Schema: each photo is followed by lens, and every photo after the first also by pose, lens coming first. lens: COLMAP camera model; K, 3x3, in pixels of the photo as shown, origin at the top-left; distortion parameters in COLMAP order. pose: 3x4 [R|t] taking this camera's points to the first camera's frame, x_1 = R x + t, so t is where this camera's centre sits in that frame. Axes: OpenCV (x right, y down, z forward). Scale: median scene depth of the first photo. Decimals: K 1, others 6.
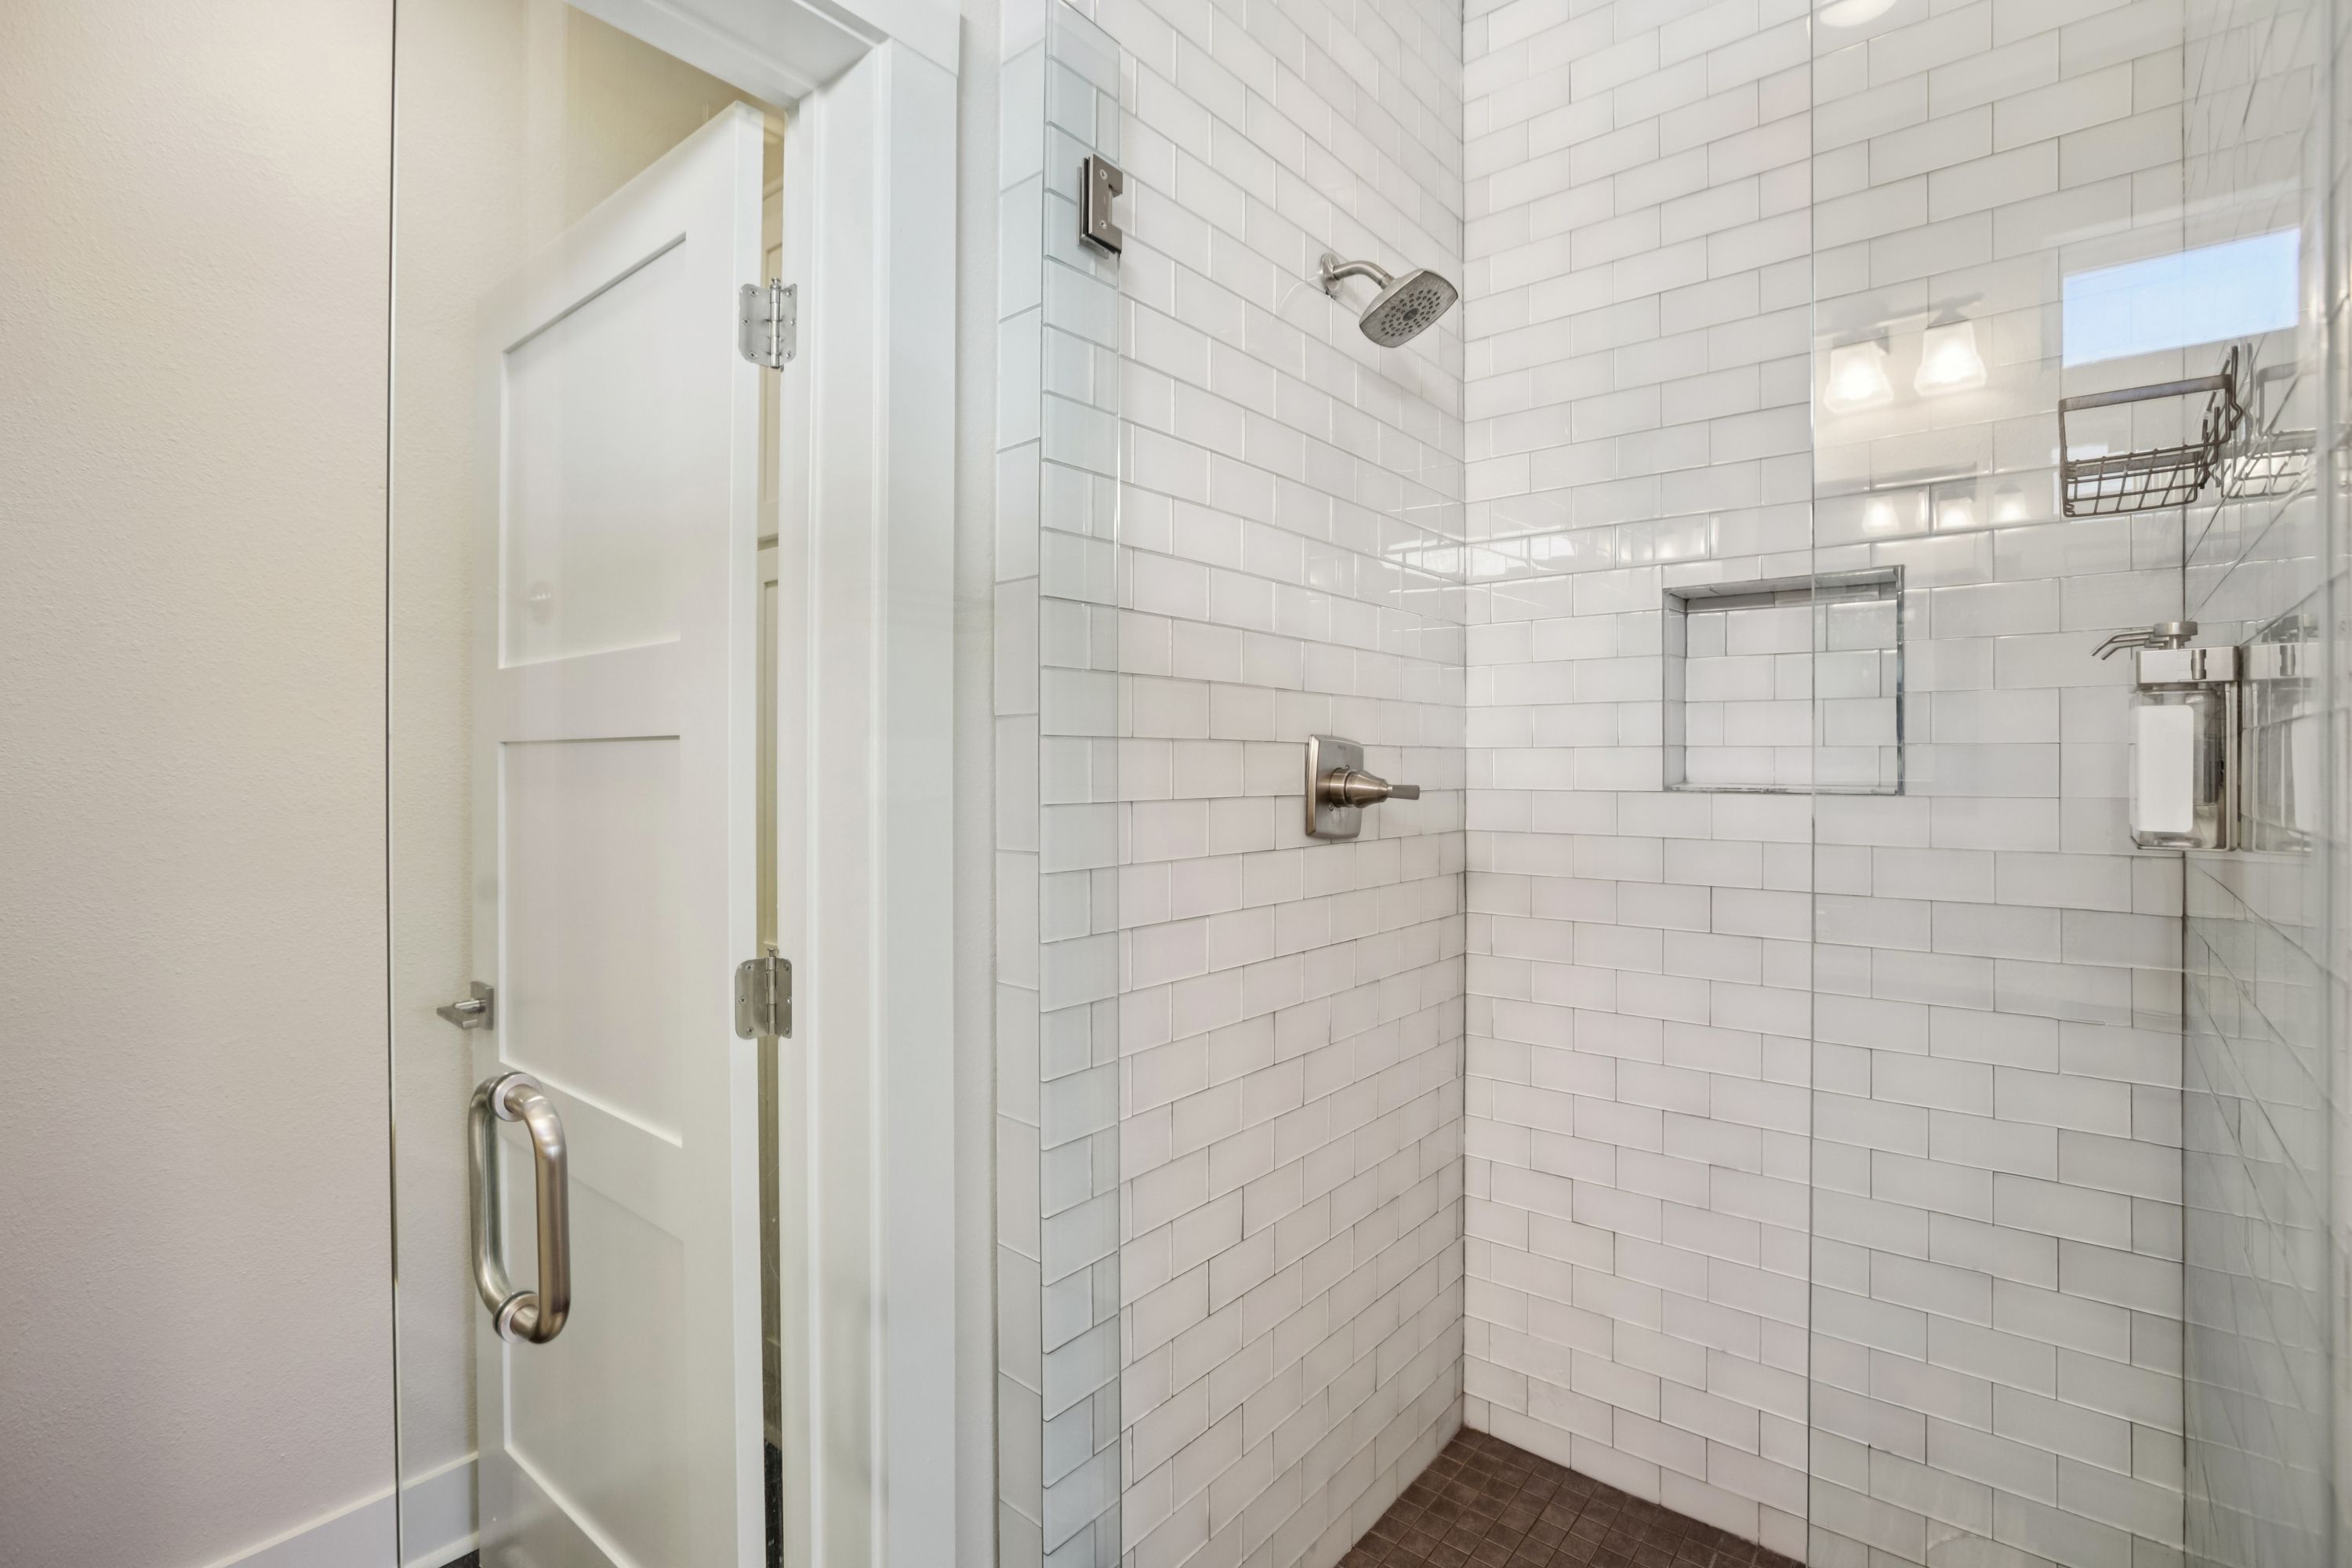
lens RADIAL K [[1107.5, 0, 1176.5], [0, 1107.5, 778.5], [0, 0, 1]] dist [-0.050772, 0.017373]
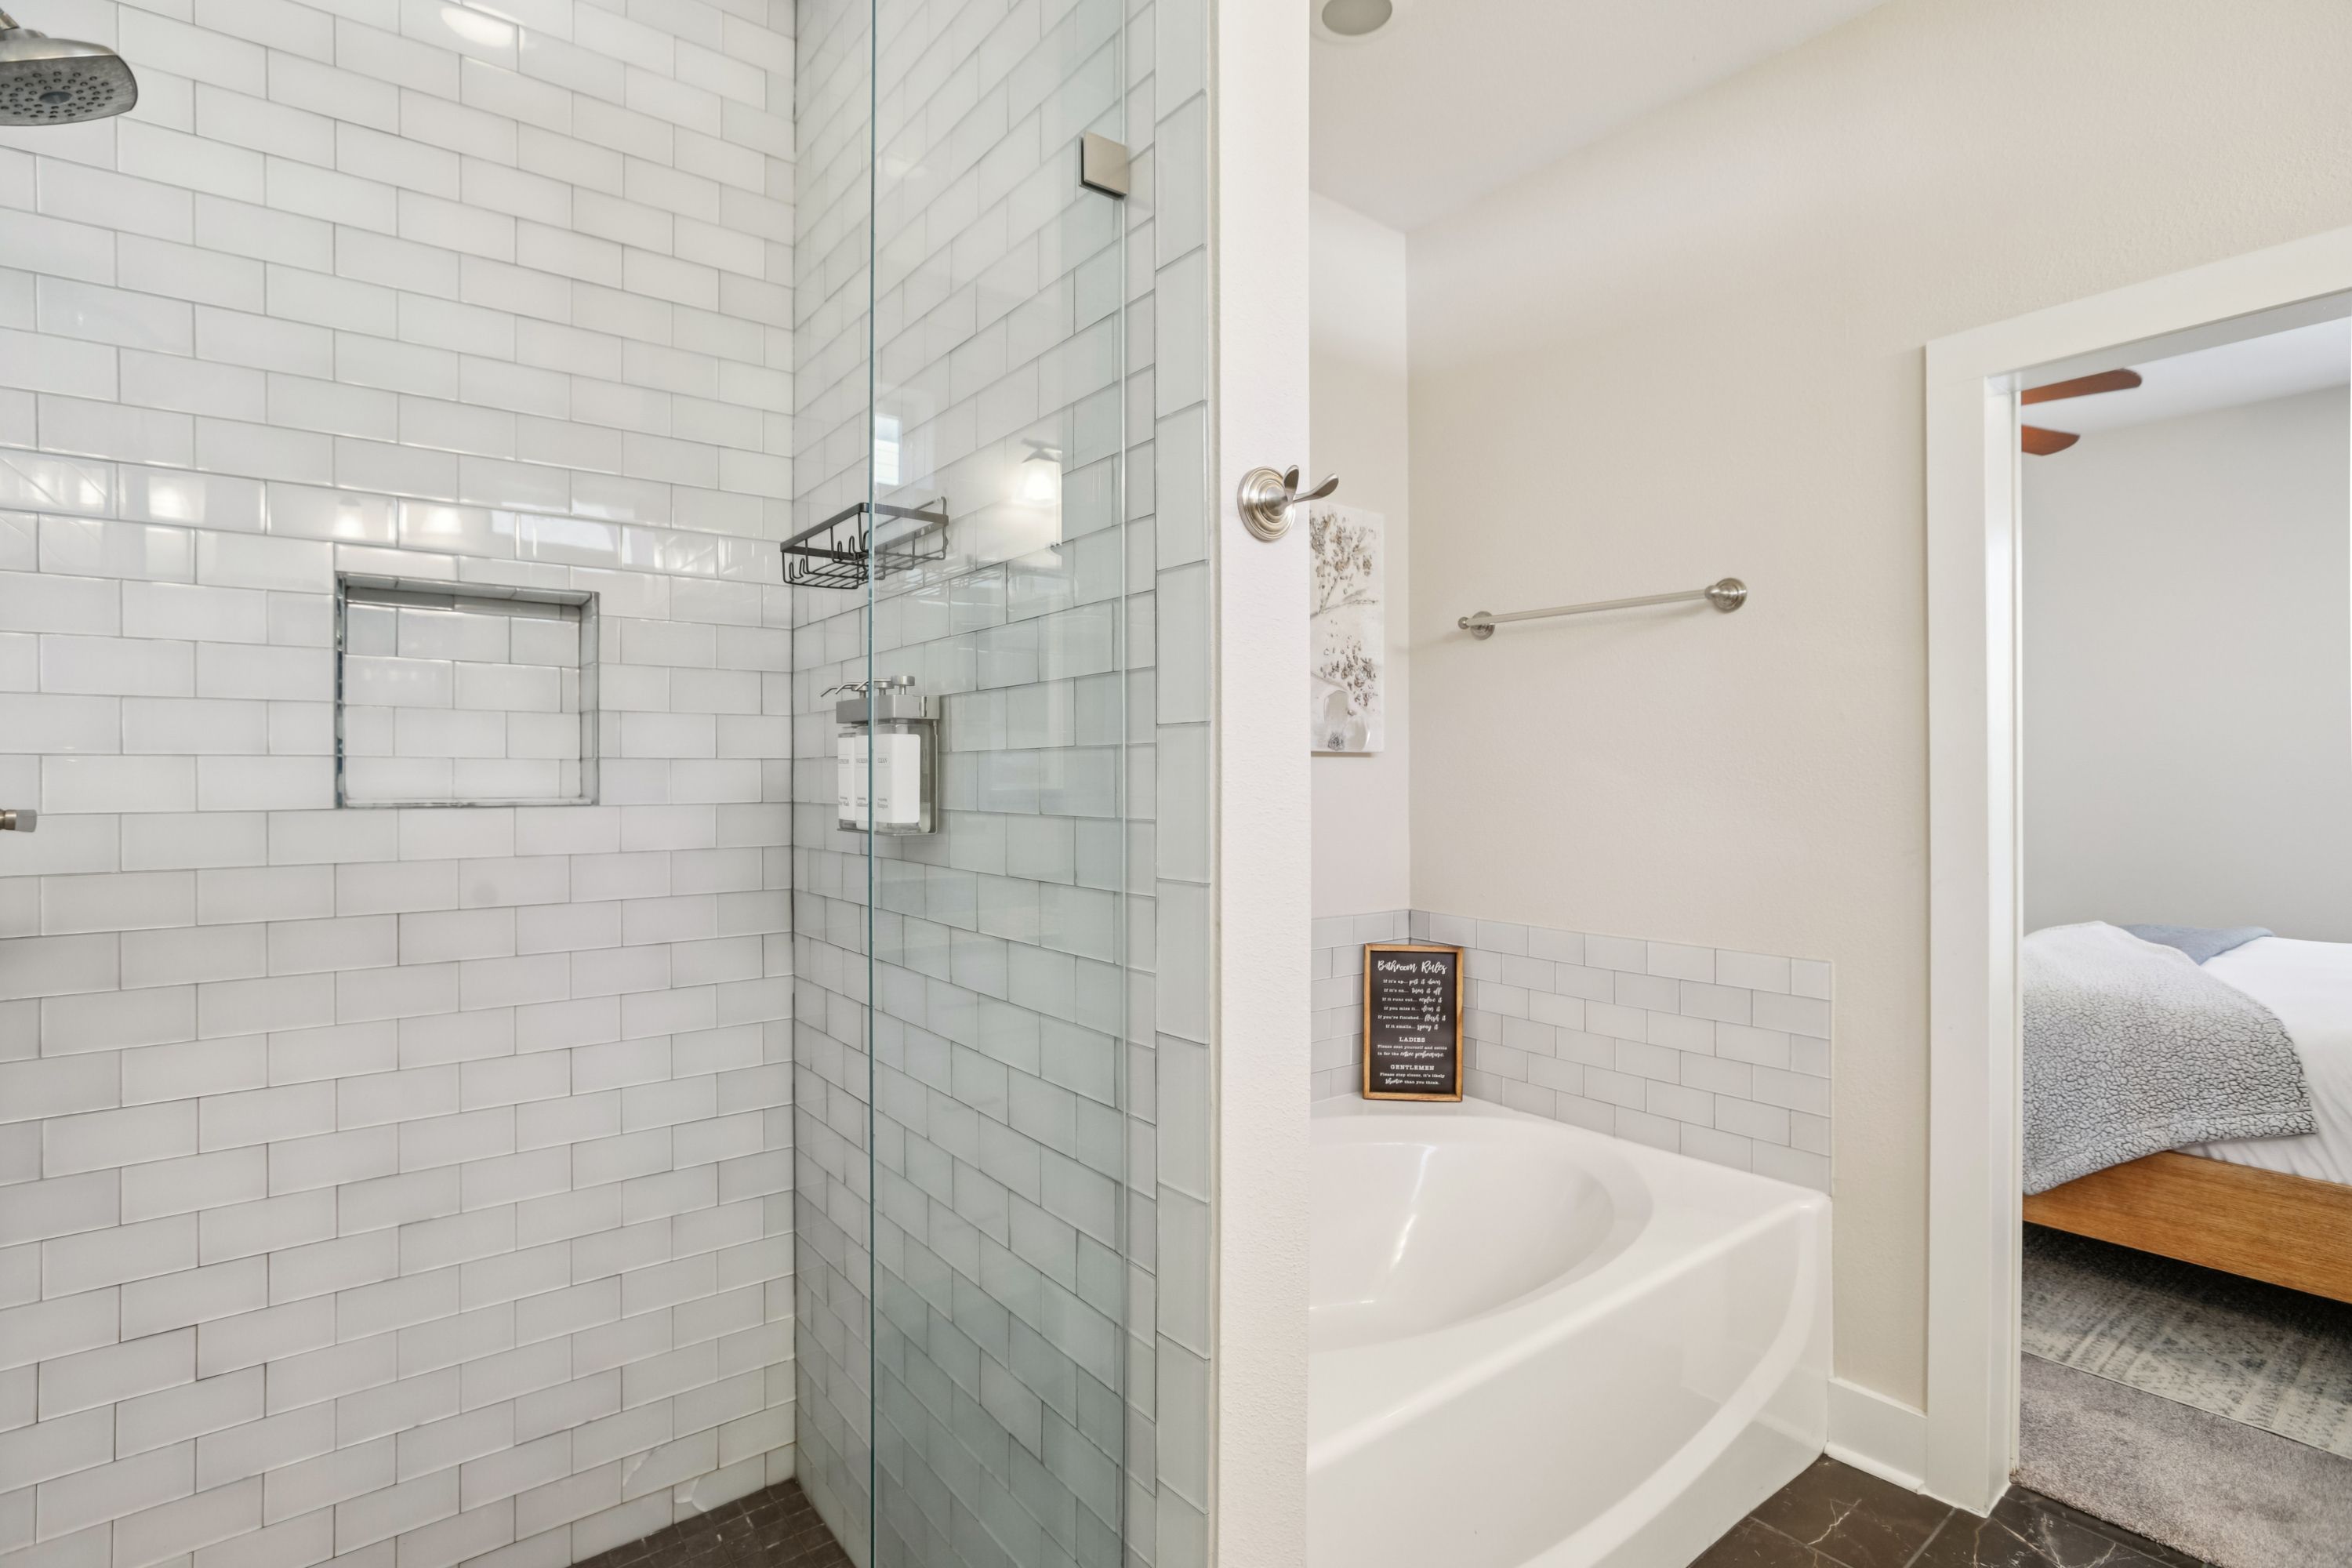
lens RADIAL K [[1107.5, 0, 1181.6], [0, 1107.5, 768.6], [0, 0, 1]] dist [-0.050772, 0.017373]
pose [[0.195840, 0.002021, 0.980634, -0.257557], [0.014679, 0.999880, -0.004992, -0.006089], [-0.980526, 0.015372, 0.195787, 0.199071]]
